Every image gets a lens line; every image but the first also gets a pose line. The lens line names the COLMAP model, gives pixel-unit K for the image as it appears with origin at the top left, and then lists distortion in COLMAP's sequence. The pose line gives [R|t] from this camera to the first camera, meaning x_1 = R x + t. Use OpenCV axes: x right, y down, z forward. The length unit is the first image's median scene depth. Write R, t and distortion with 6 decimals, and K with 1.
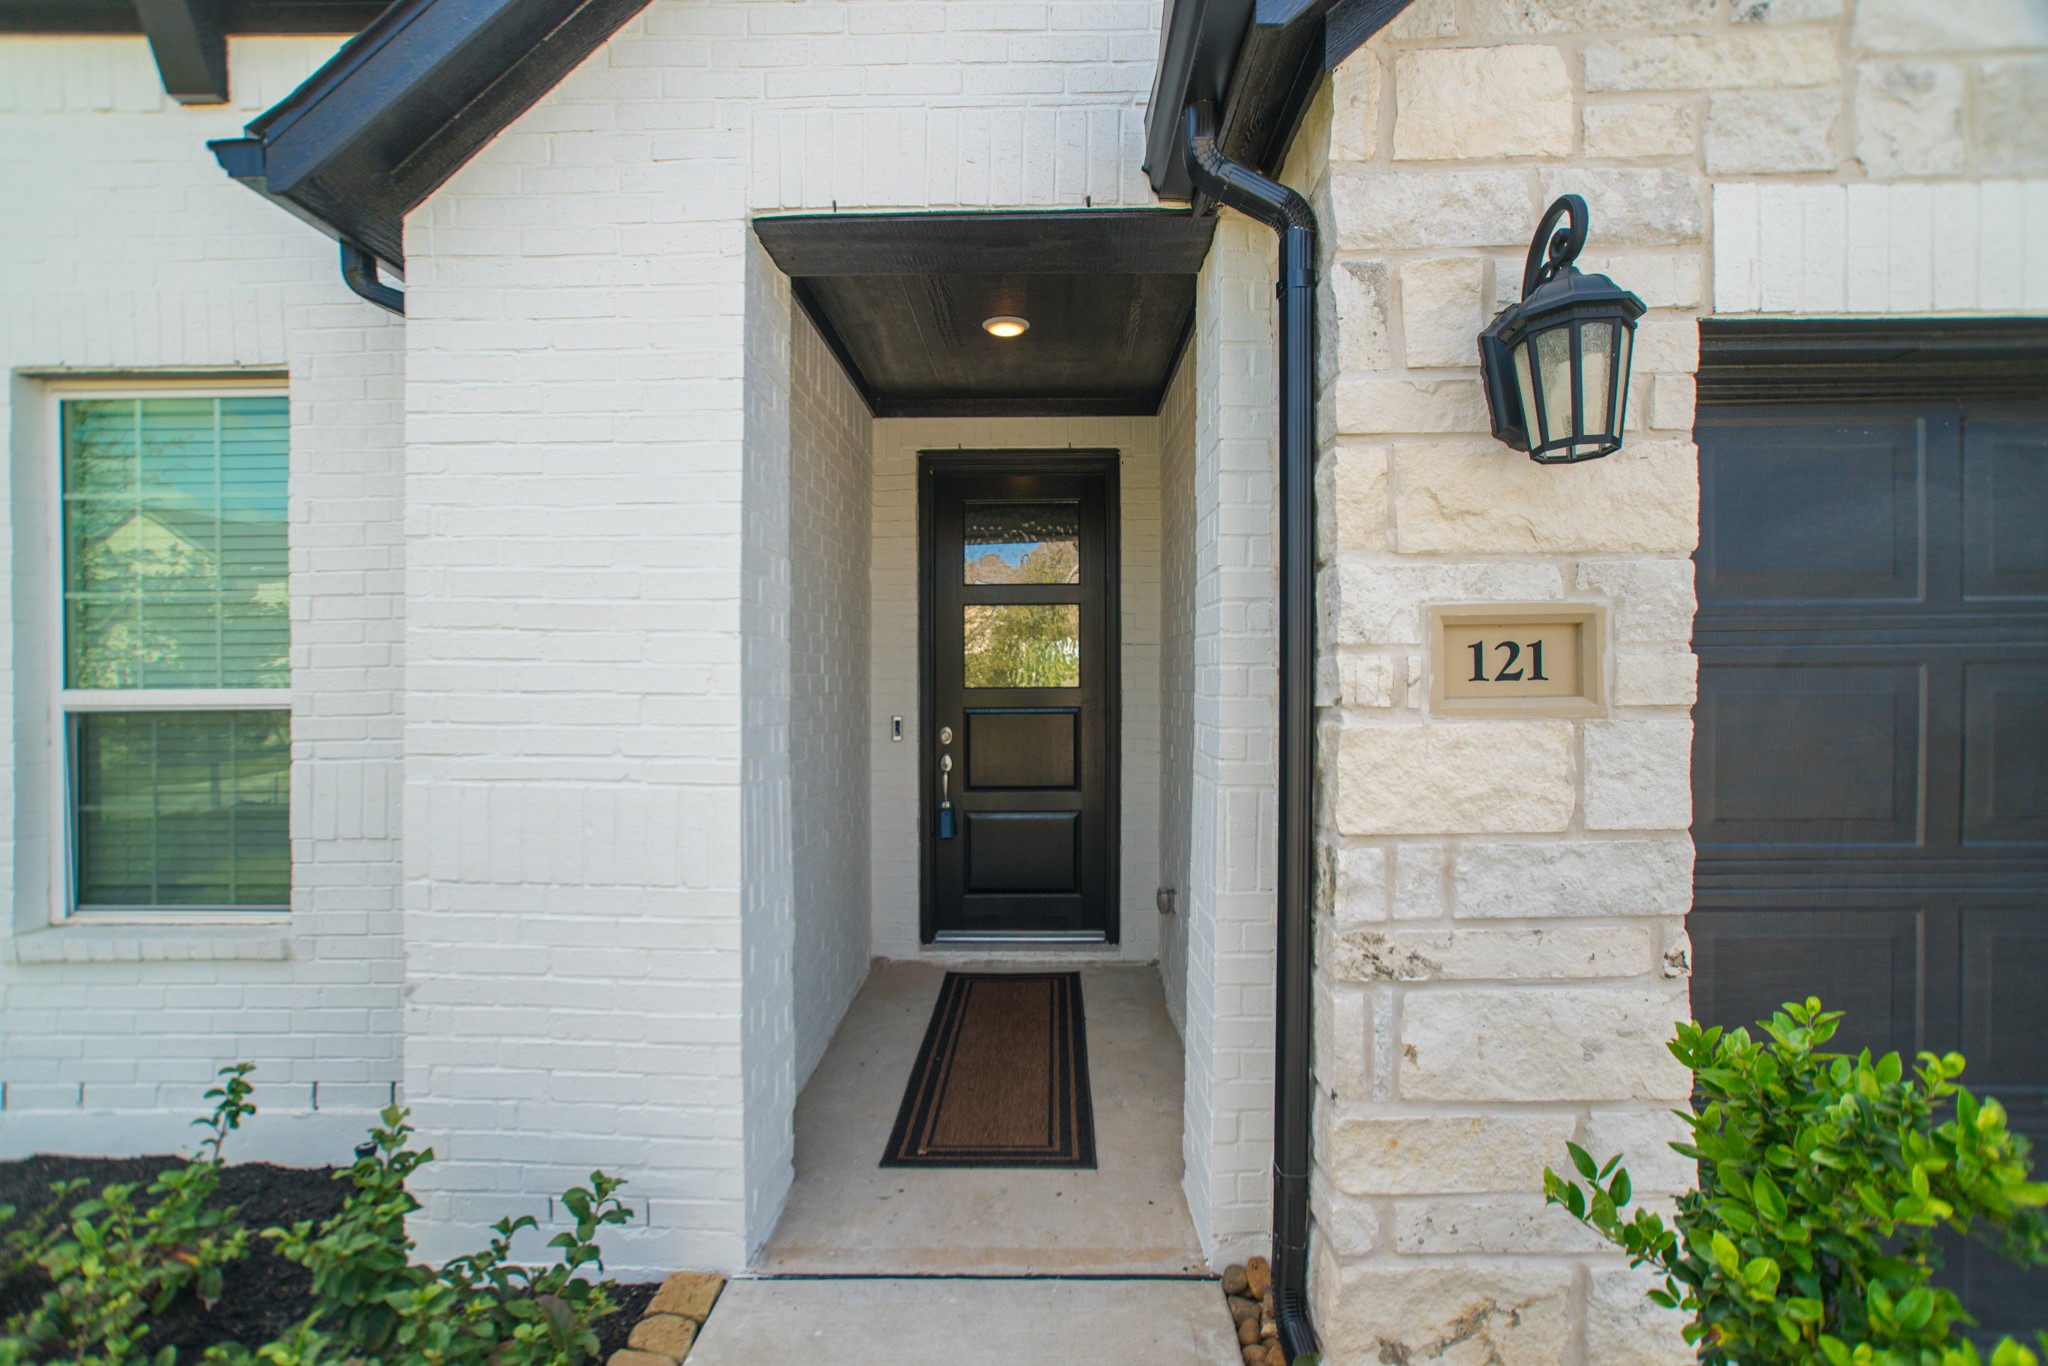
lens RADIAL K [[903.8, 0, 1034.3], [0, 903.8, 684.7], [0, 0, 1]] dist [0.017335, -0.000035]
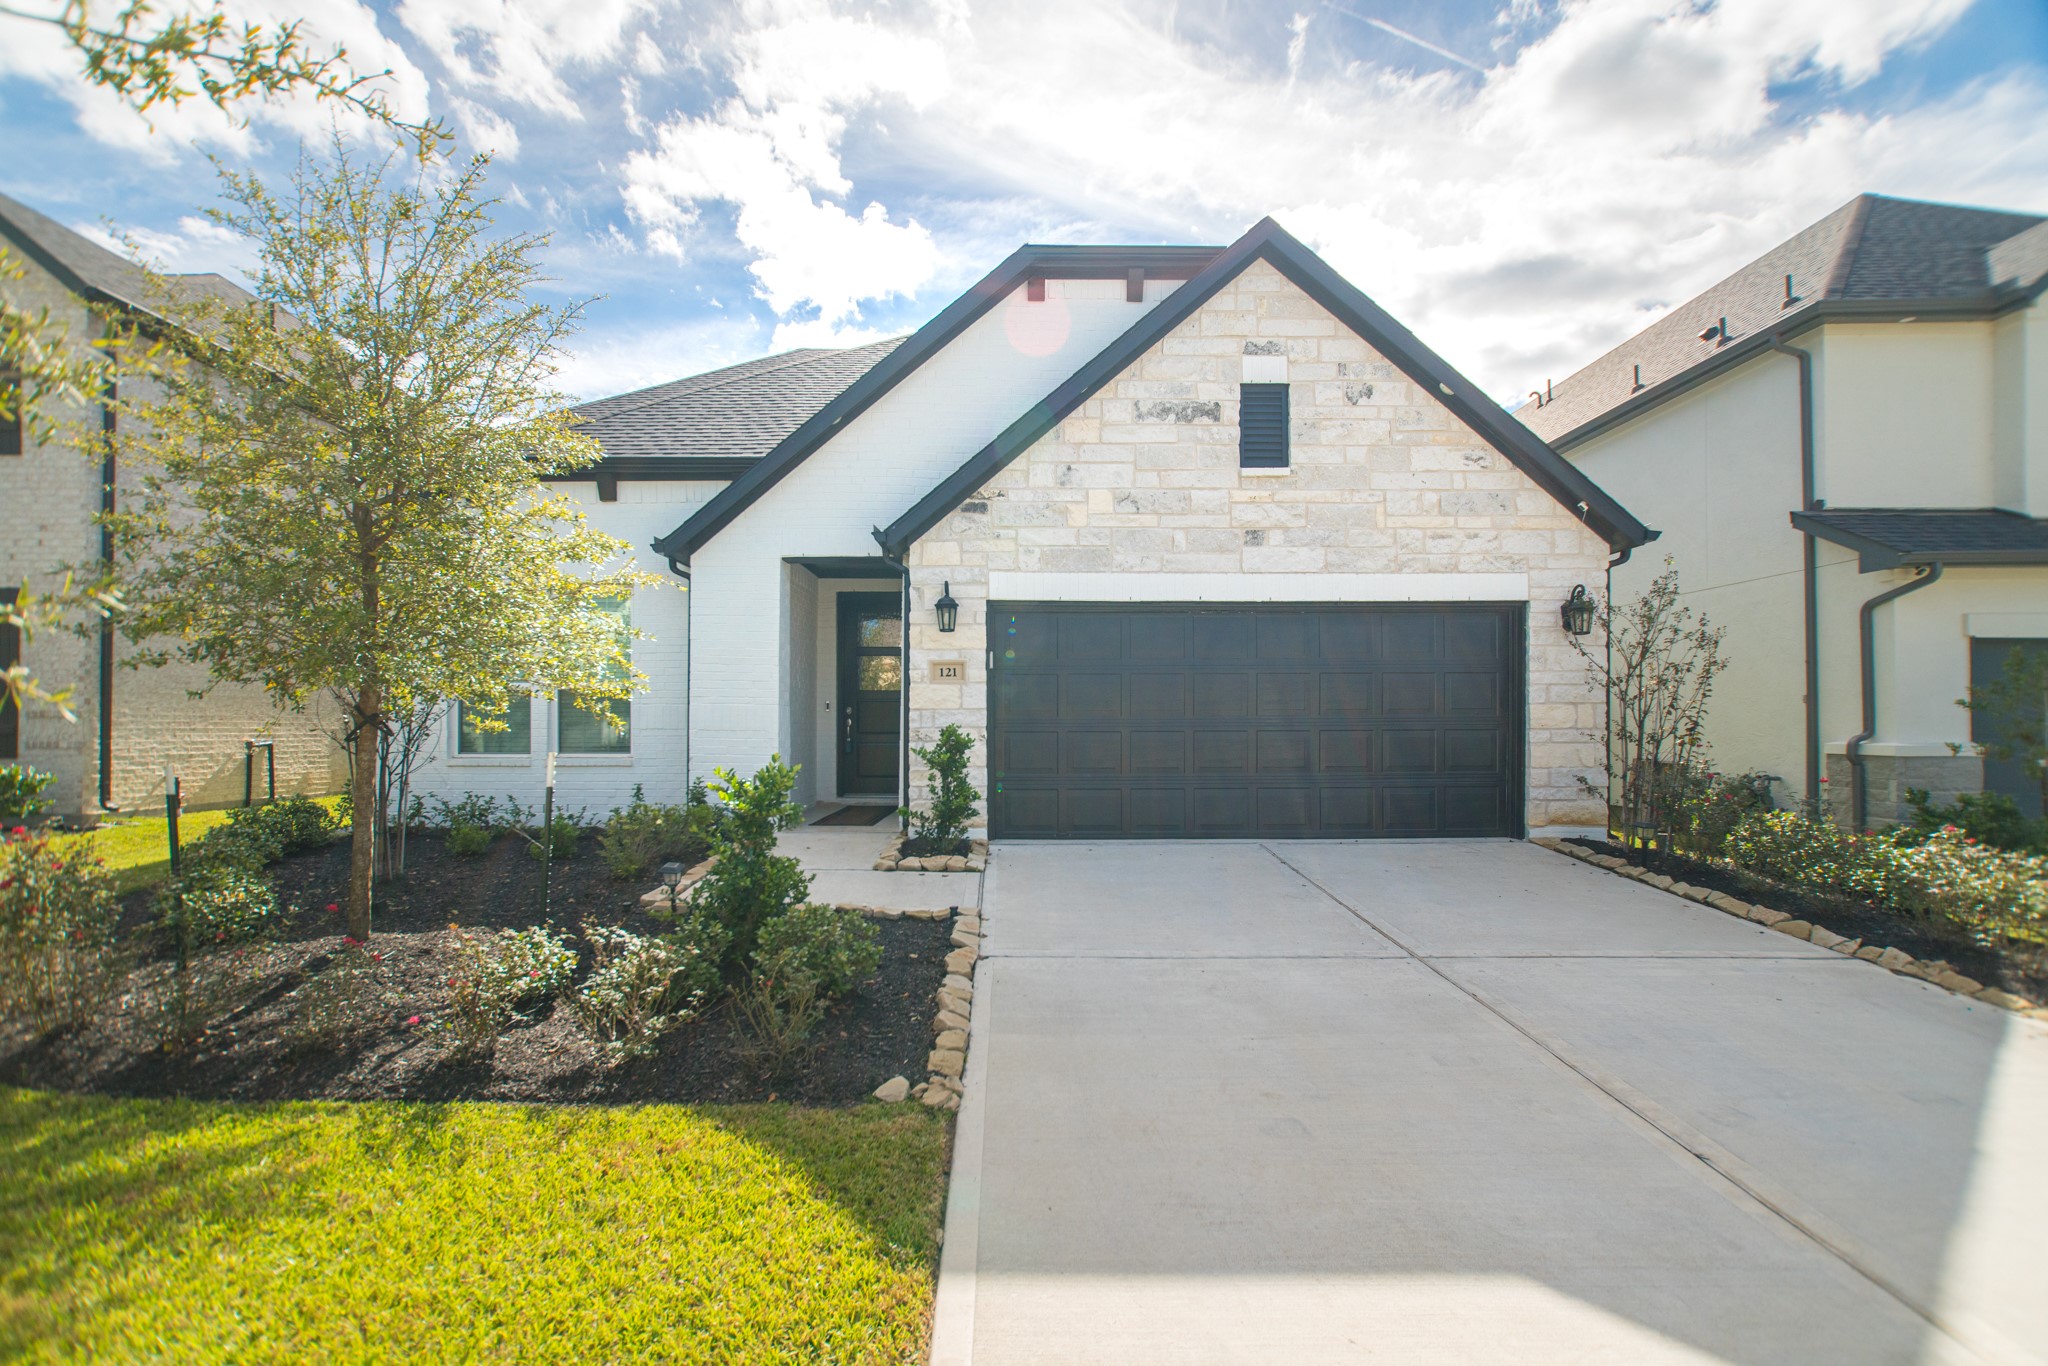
lens RADIAL K [[894.6, 0, 1016.3], [0, 894.6, 712.6], [0, 0, 1]] dist [-0.018473, 0.000298]
pose [[0.999801, 0.004336, 0.019456, 0.632080], [-0.004120, 0.999930, -0.011111, 0.185597], [-0.019503, 0.011029, 0.999749, -2.879590]]
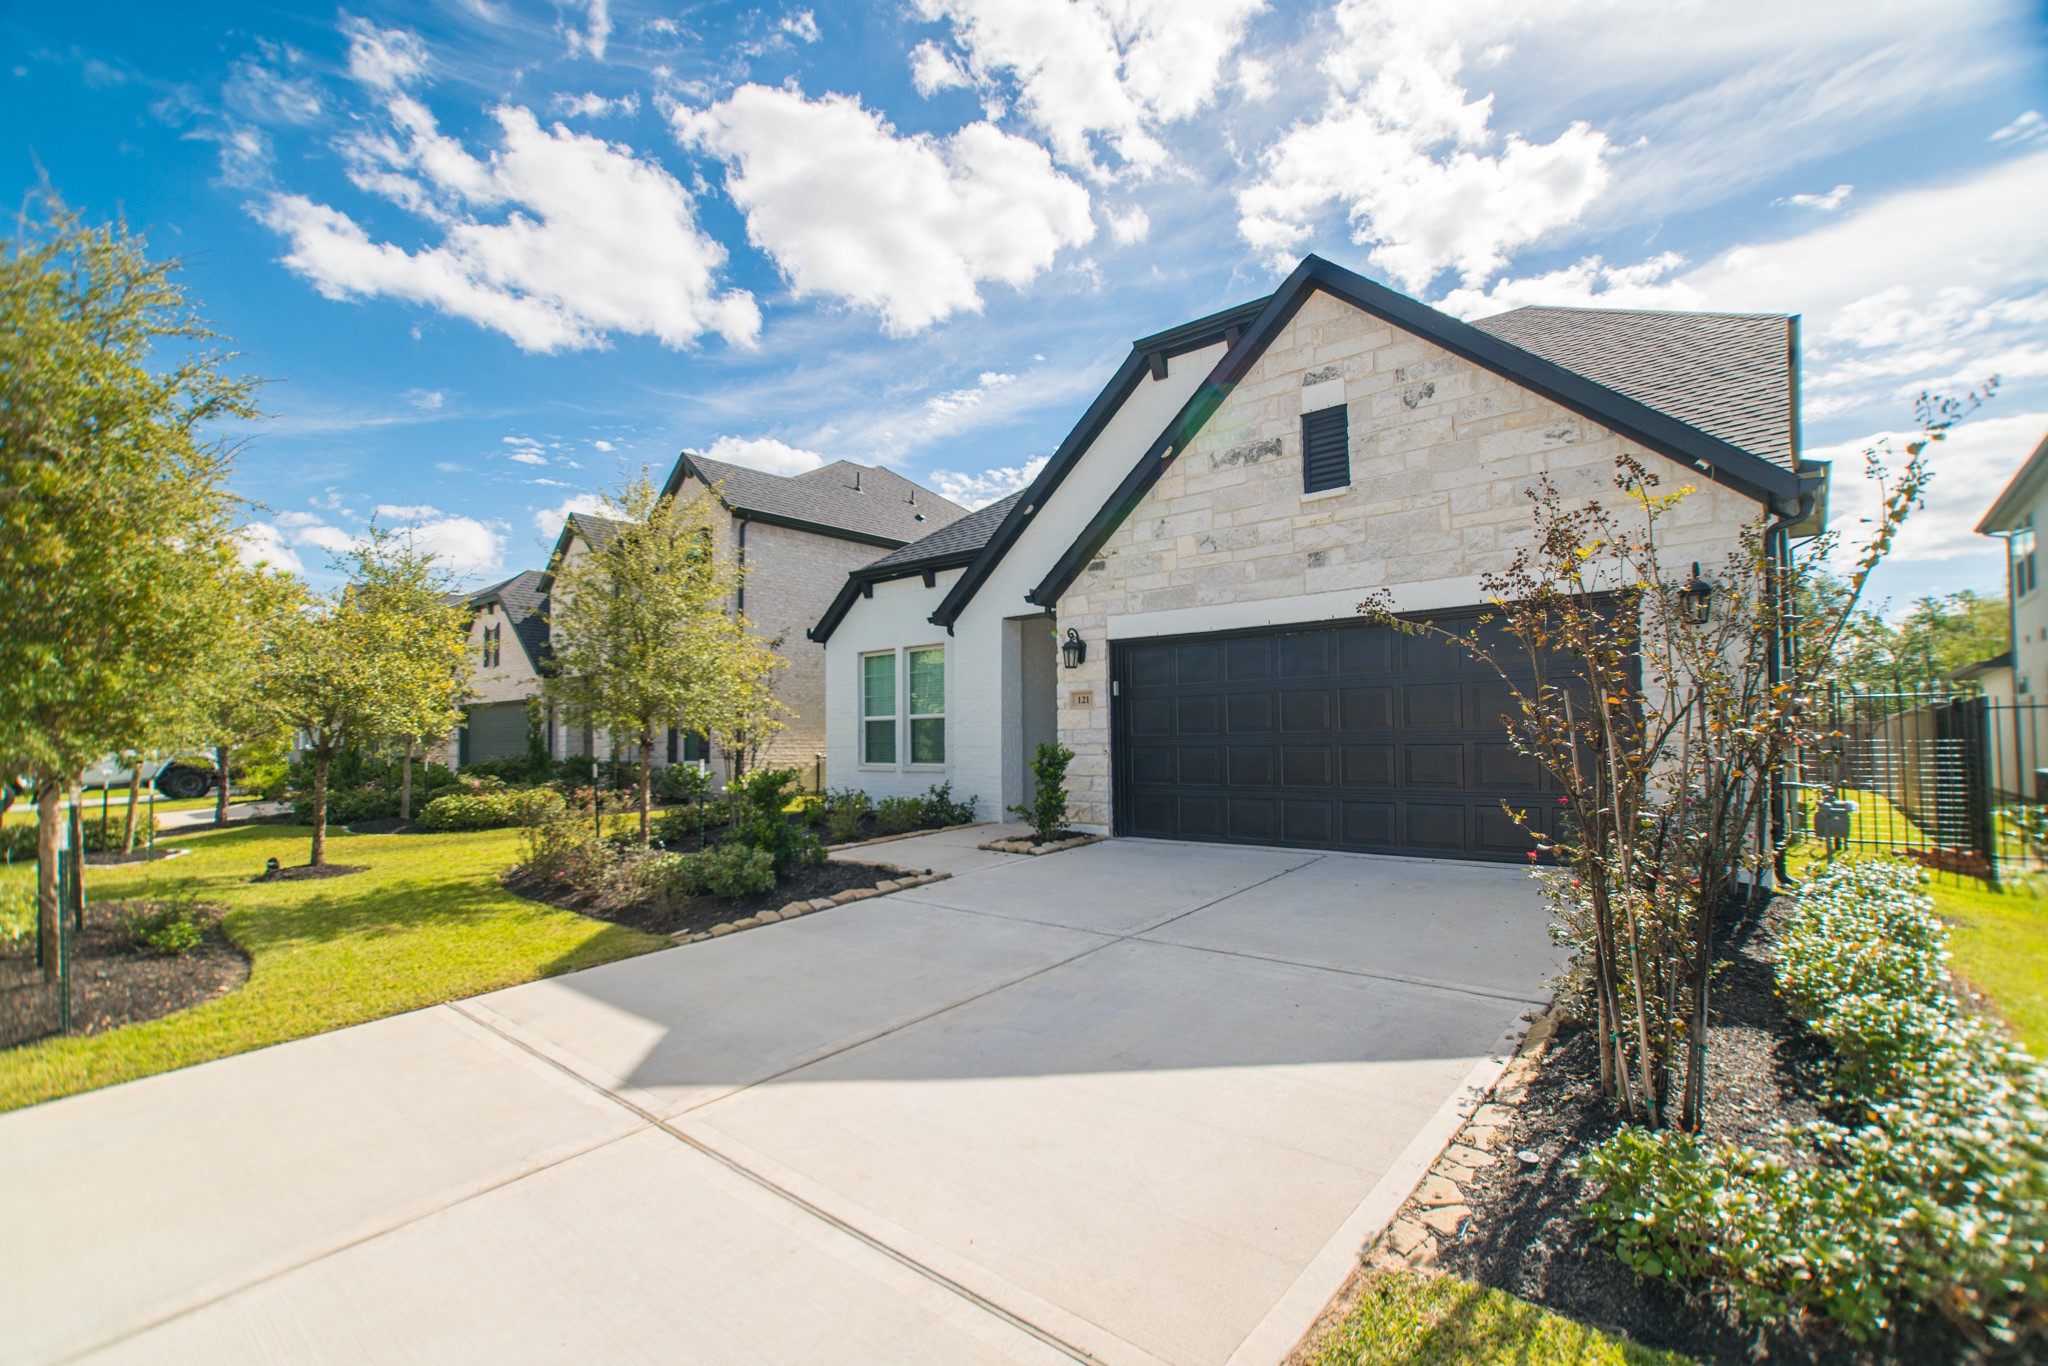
lens RADIAL K [[903.8, 0, 1034.3], [0, 903.8, 684.7], [0, 0, 1]] dist [0.017335, -0.000035]
pose [[0.781618, -0.042213, -0.622328, 3.123734], [0.007267, 0.998256, -0.058586, 0.171961], [0.623715, 0.041270, 0.780561, -2.975362]]
